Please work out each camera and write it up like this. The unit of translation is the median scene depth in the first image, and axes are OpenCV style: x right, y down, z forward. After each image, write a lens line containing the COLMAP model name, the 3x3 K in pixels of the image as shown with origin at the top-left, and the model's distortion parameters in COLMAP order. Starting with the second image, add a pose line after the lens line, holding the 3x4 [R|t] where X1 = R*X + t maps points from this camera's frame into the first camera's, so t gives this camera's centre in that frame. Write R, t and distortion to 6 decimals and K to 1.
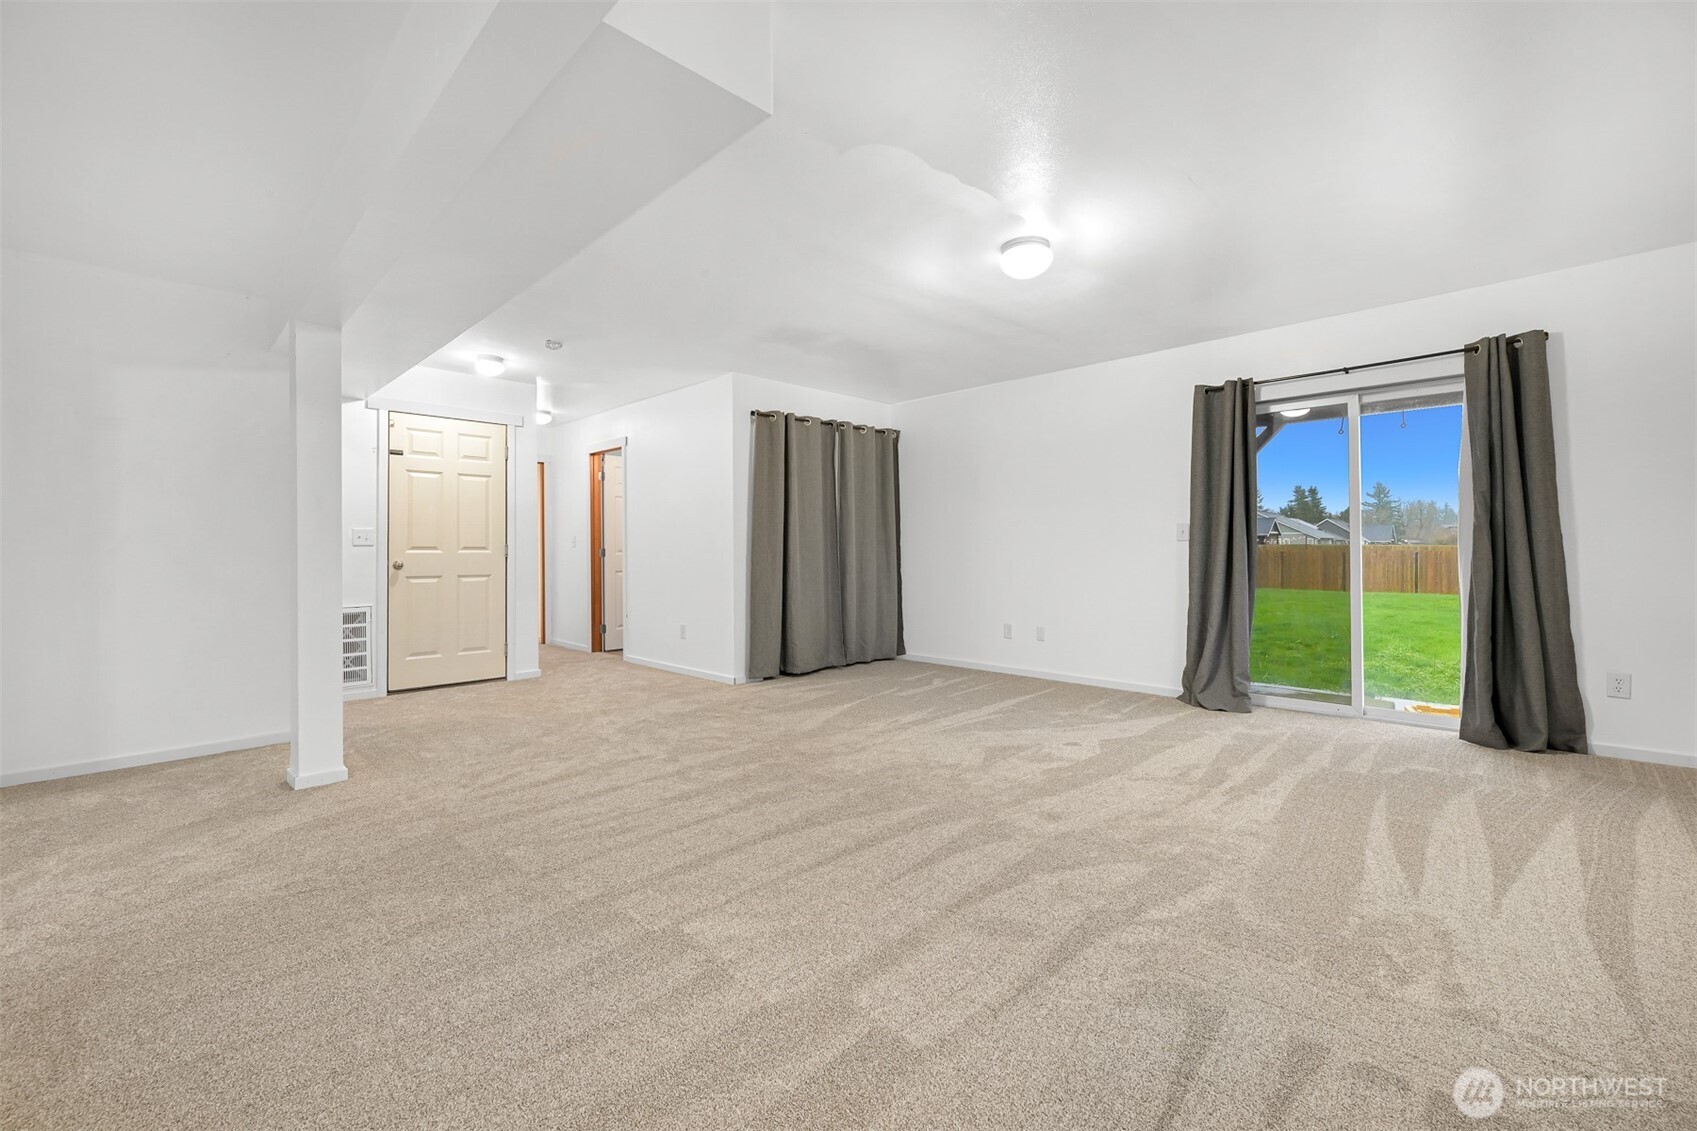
lens RADIAL K [[706.1, 0, 858.6], [0, 706.1, 551.1], [0, 0, 1]] dist [-0.002599, -0.000136]
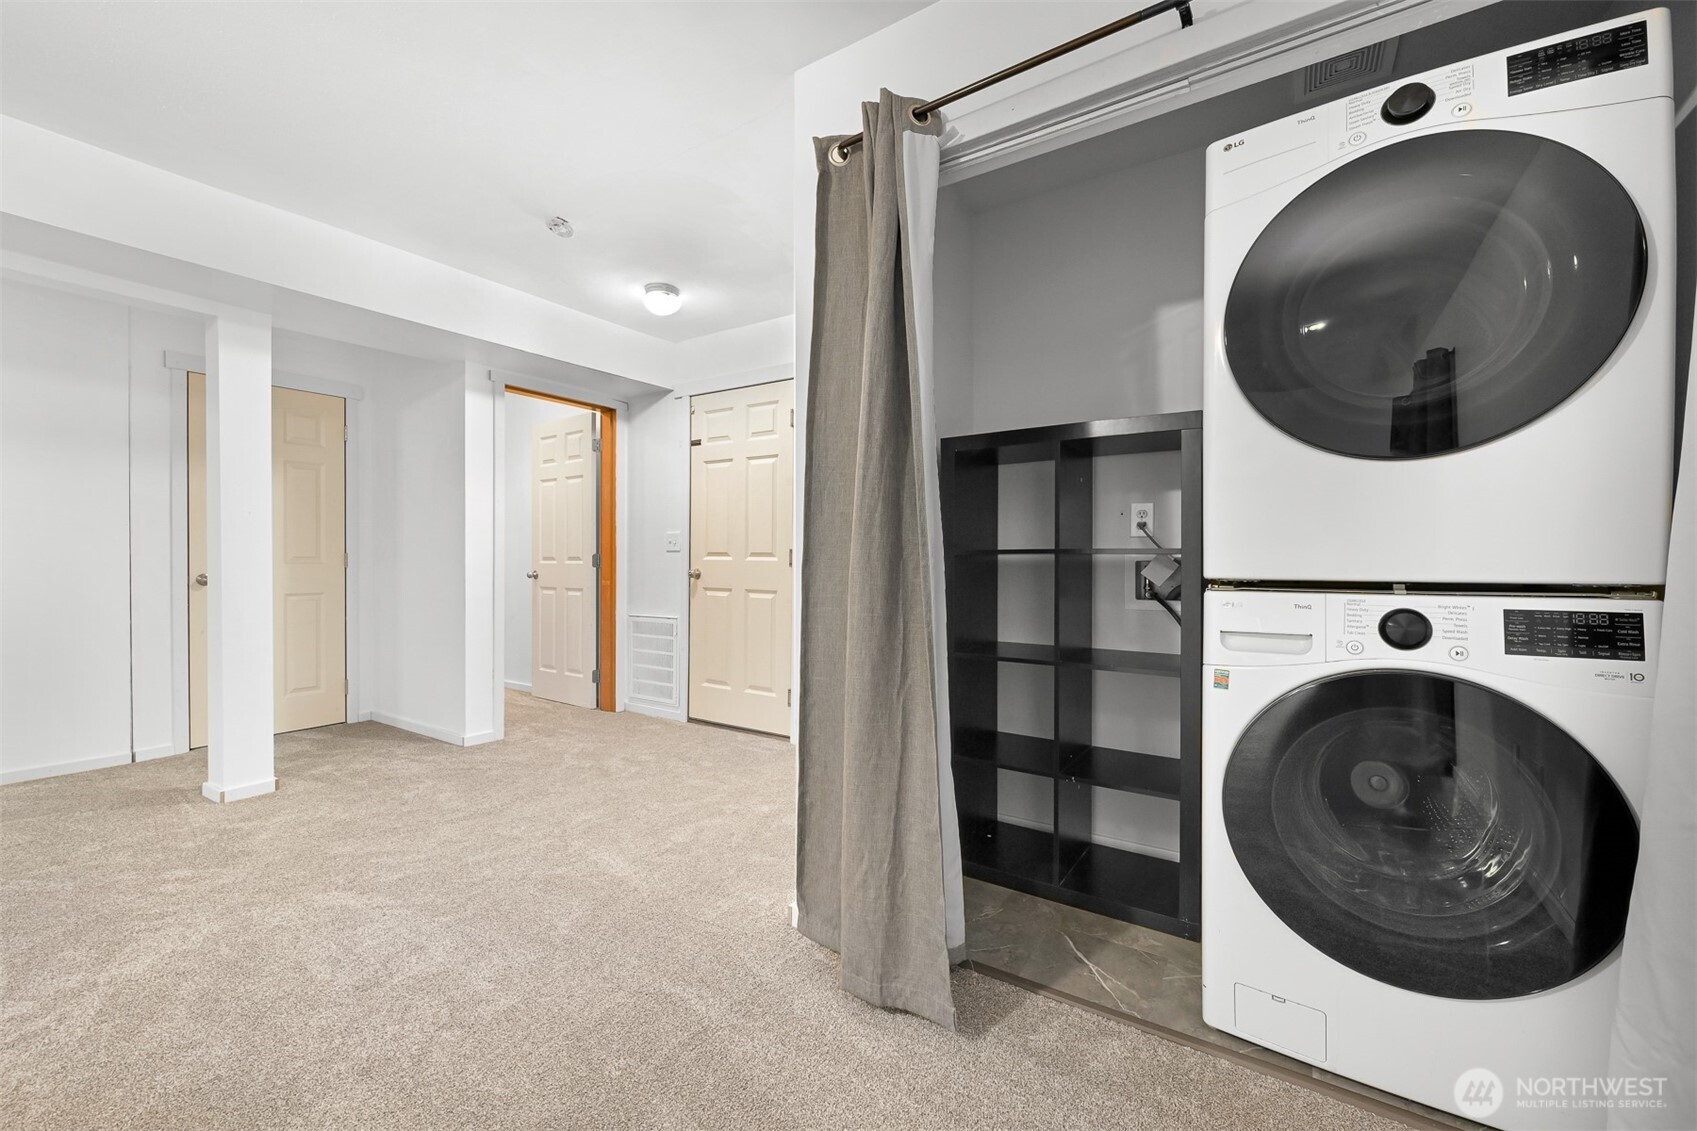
lens RADIAL K [[690.6, 0, 843.2], [0, 690.6, 562.1], [0, 0, 1]] dist [0.001076, -0.000079]
pose [[0.188286, 0.012478, -0.982035, 0.204118], [-0.001072, 0.999921, 0.012500, -0.005193], [0.982114, -0.001301, 0.188285, 1.001861]]
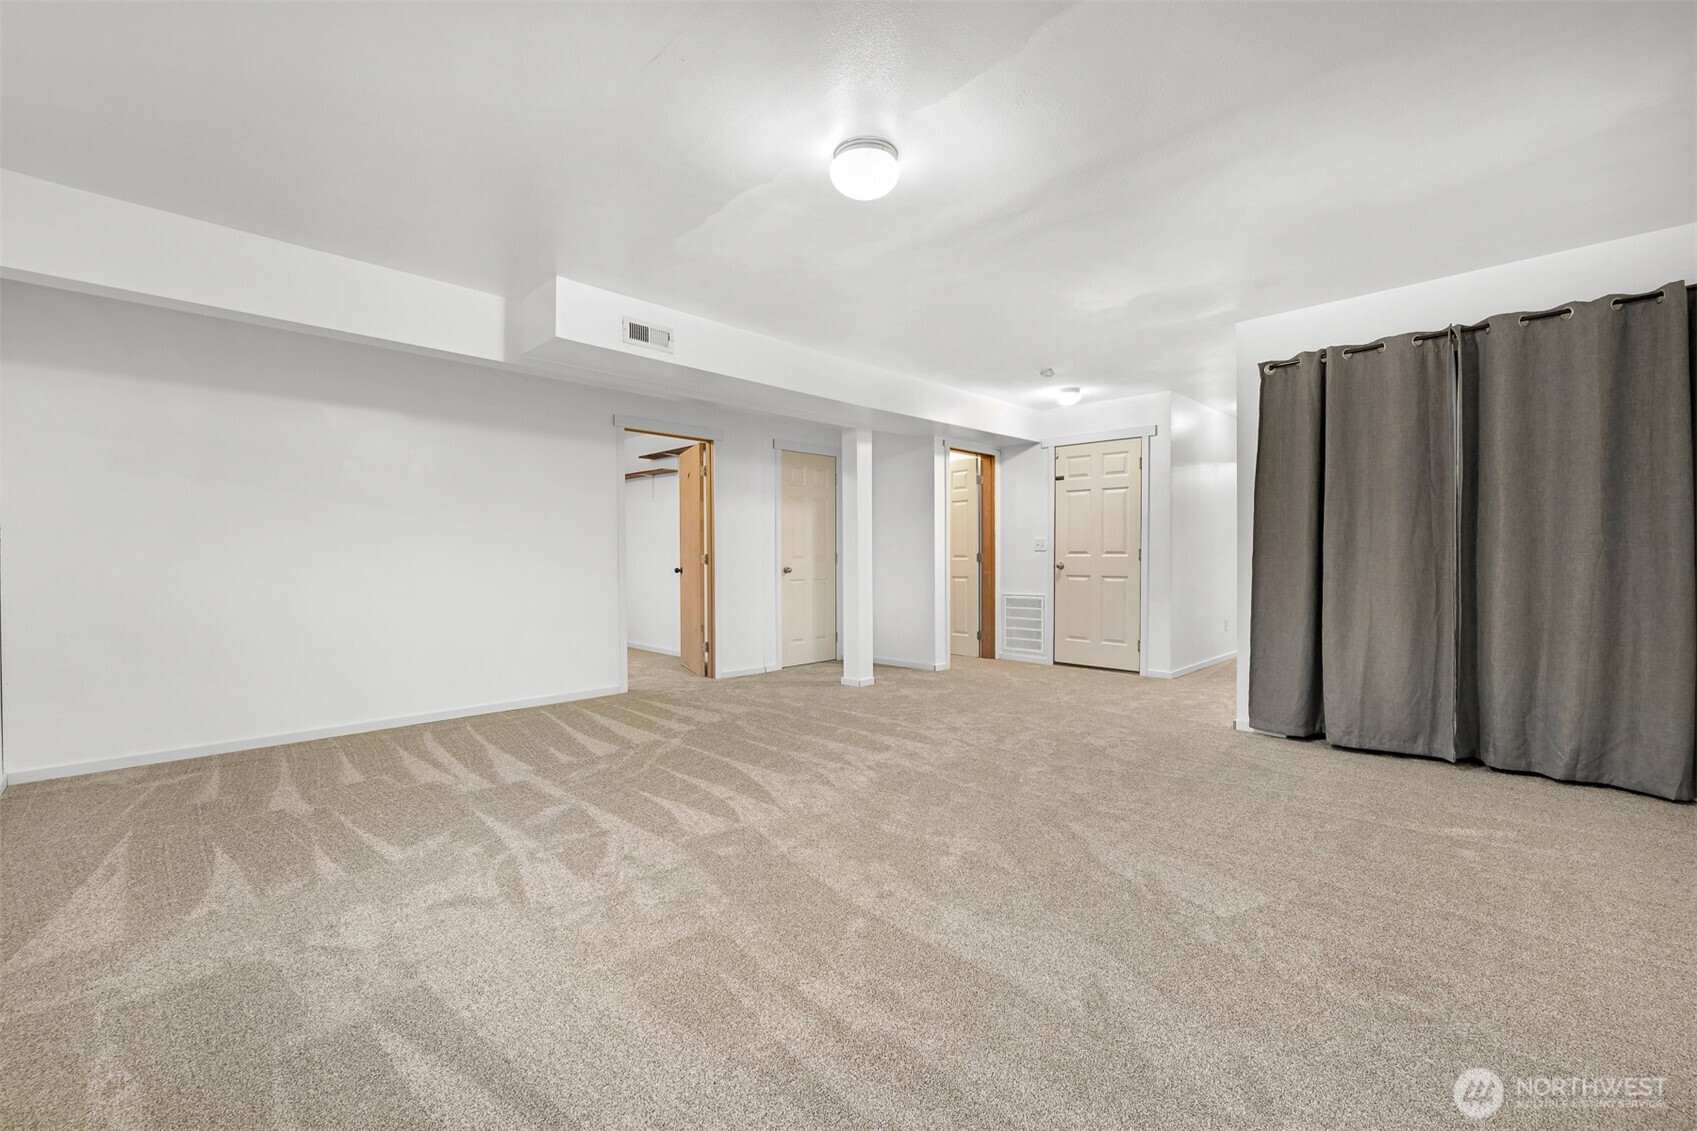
lens RADIAL K [[706.1, 0, 856.2], [0, 706.1, 561.2], [0, 0, 1]] dist [-0.002599, -0.000136]
pose [[-0.004393, 0.014924, -0.999879, 0.627902], [0.007478, 0.999861, 0.014891, -0.010348], [0.999962, -0.007411, -0.004504, 0.623054]]
